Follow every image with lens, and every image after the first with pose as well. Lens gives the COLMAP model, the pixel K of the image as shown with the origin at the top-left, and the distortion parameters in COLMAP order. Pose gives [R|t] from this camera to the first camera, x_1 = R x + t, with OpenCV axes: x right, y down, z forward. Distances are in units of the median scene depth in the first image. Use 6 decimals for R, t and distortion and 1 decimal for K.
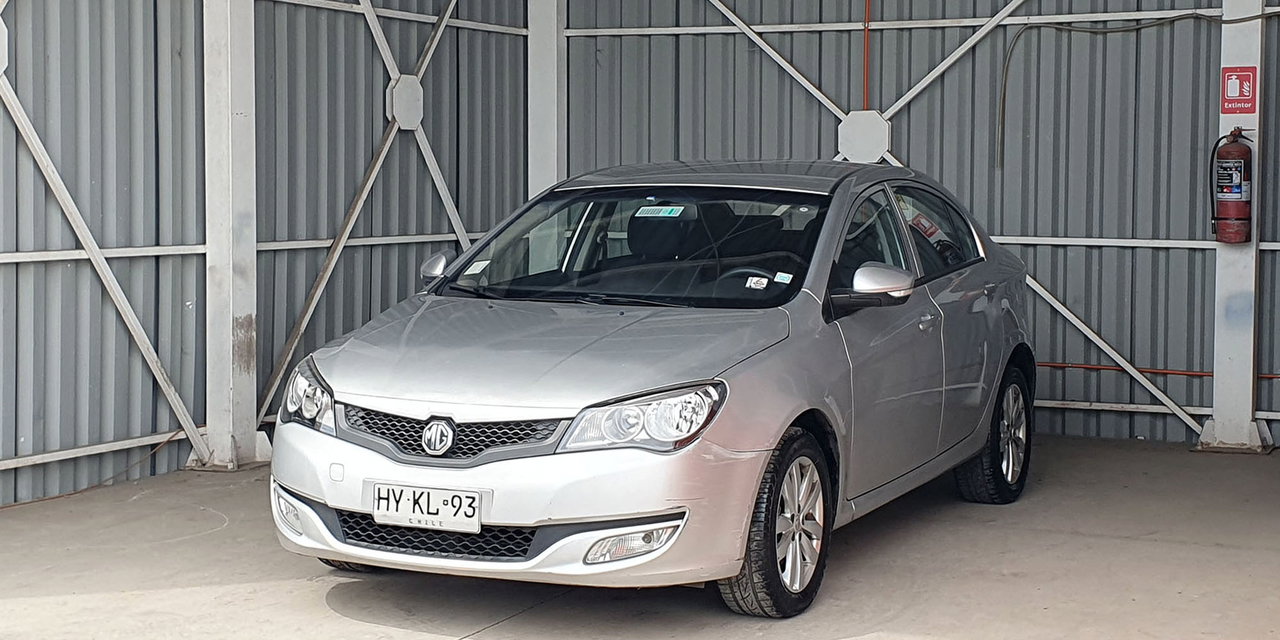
lens RADIAL K [[1900.5, 0, 628.6], [0, 1900.5, 325.7], [0, 0, 1]] dist [0.164099, 0.000000]
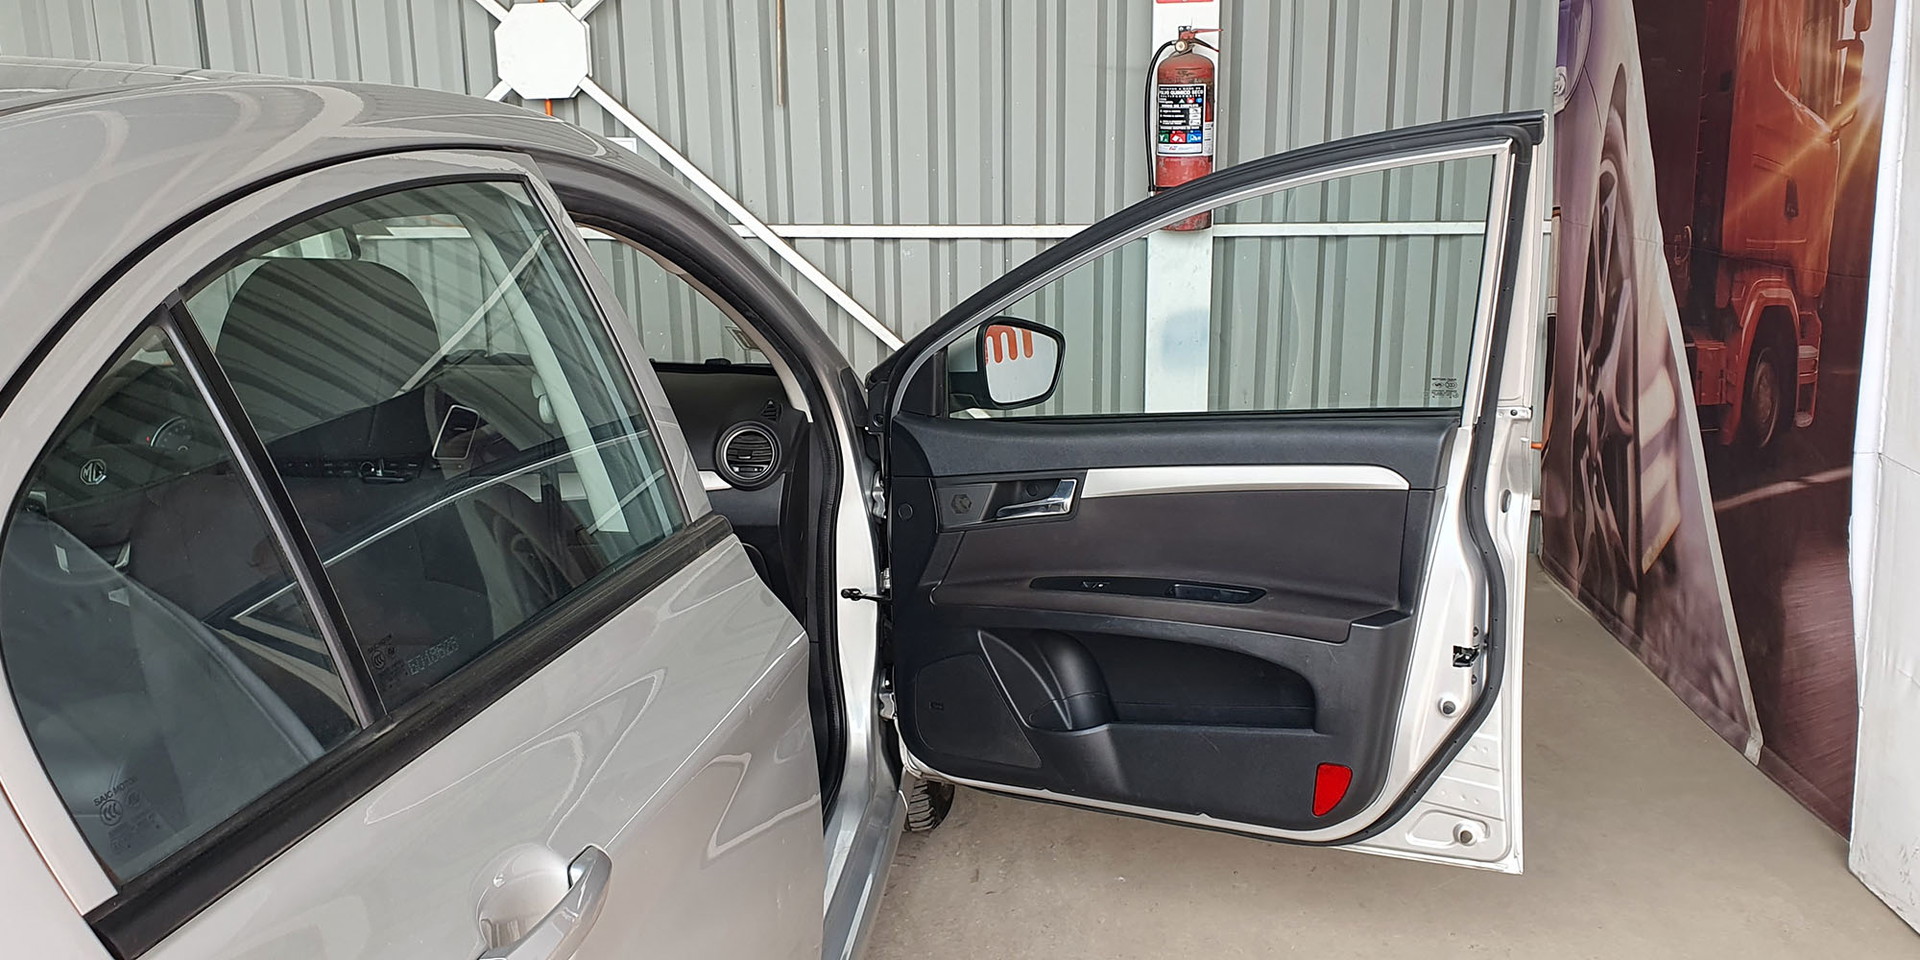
lens RADIAL K [[1583.7, 0, 936.8], [0, 1583.7, 499.3], [0, 0, 1]] dist [0.039566, -0.068176]
pose [[0.953401, -0.089985, 0.287974, 0.093994], [0.044735, 0.986098, 0.160029, -0.042666], [-0.298371, -0.139689, 0.944173, 0.555233]]
